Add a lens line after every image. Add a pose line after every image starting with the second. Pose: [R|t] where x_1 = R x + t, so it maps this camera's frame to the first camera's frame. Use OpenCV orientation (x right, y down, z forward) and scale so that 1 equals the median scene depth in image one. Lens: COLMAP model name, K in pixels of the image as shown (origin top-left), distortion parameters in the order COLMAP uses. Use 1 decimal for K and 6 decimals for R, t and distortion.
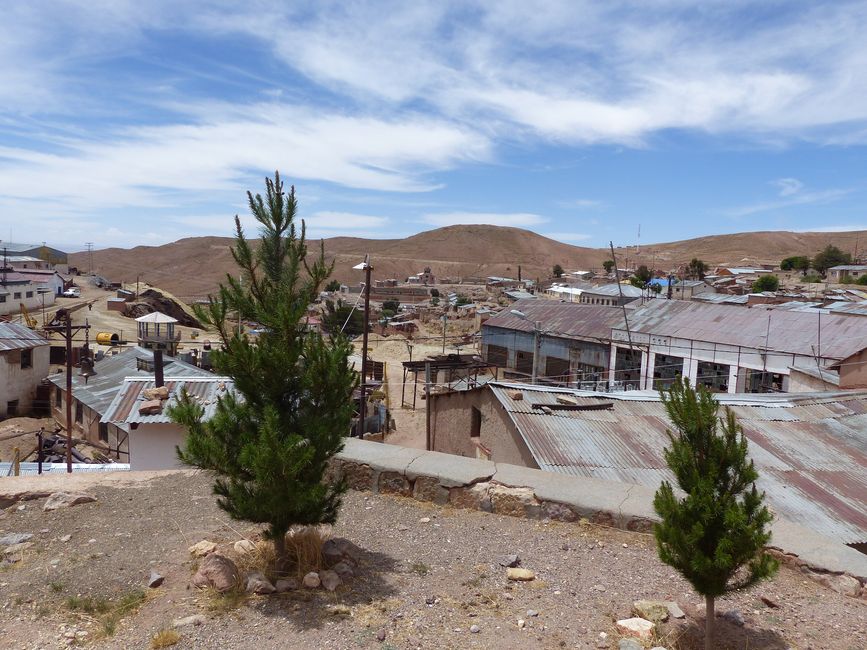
lens RADIAL K [[699.1, 0, 437.9], [0, 699.1, 325.7], [0, 0, 1]] dist [-0.011841, 0.042831]
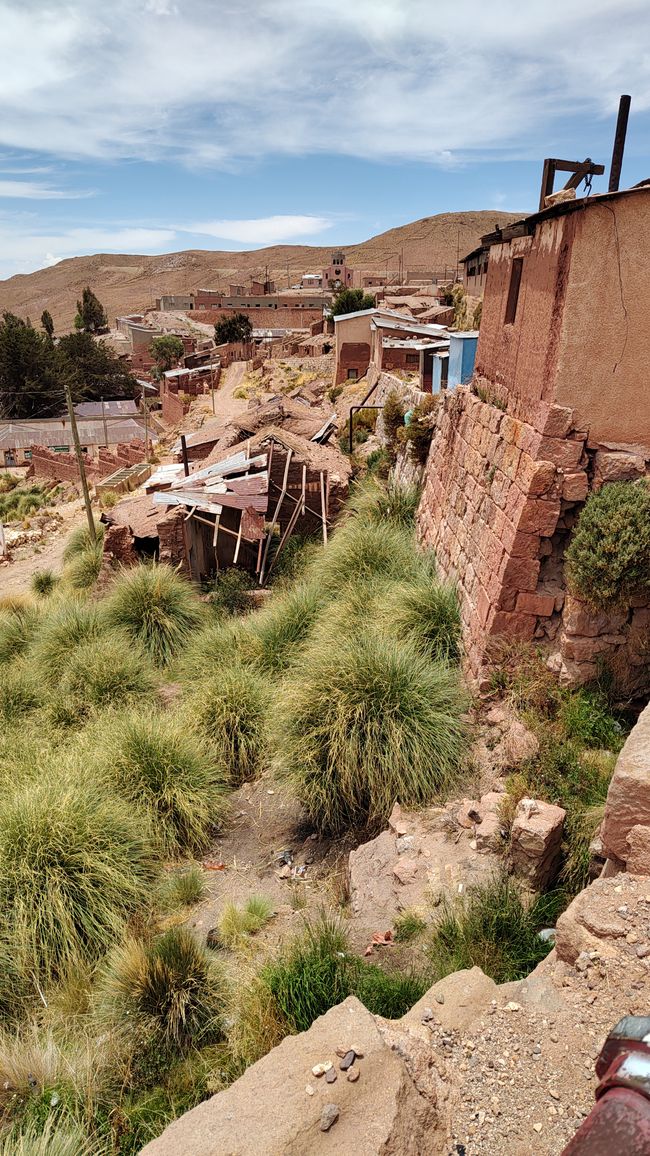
lens RADIAL K [[832.4, 0, 323.4], [0, 832.4, 625.2], [0, 0, 1]] dist [0.004621, -0.003195]
pose [[0.991869, 0.007983, -0.127012, 0.053603], [0.028880, 0.957872, 0.285738, 0.001045], [0.123943, -0.287083, 0.949853, 0.373602]]
